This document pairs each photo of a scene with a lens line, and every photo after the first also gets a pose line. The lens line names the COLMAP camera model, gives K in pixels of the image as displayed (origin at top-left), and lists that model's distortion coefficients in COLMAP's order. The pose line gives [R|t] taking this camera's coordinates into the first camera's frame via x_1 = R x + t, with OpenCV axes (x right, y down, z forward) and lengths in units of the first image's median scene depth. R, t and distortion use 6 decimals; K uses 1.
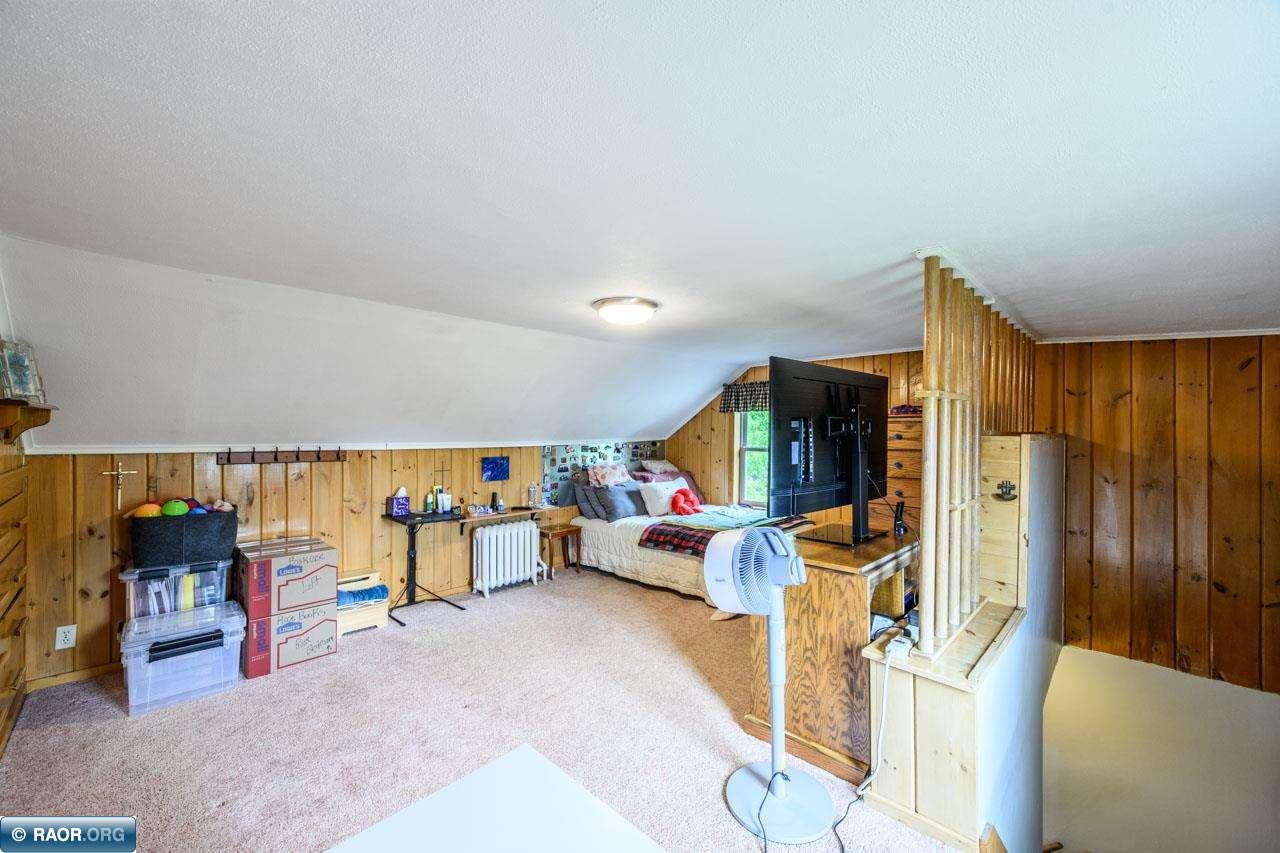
lens RADIAL K [[496.9, 0, 640.9], [0, 496.9, 428.8], [0, 0, 1]] dist [-0.001860, -0.000189]
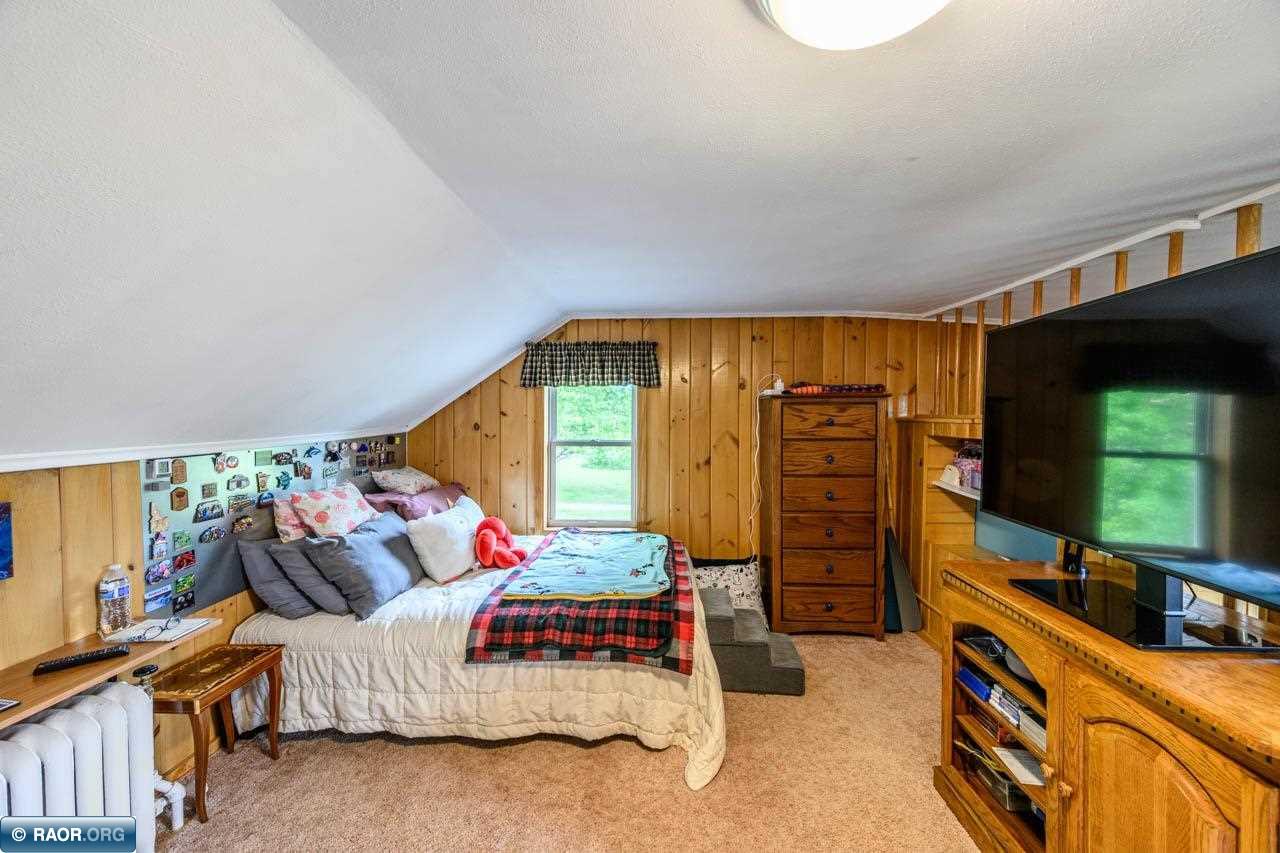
lens RADIAL K [[496.9, 0, 640.4], [0, 496.9, 430.3], [0, 0, 1]] dist [-0.001860, -0.000189]
pose [[0.750555, -0.024636, 0.660348, -0.157892], [0.003288, 0.999432, 0.033550, 0.001827], [-0.660799, -0.023011, 0.750210, 0.468420]]
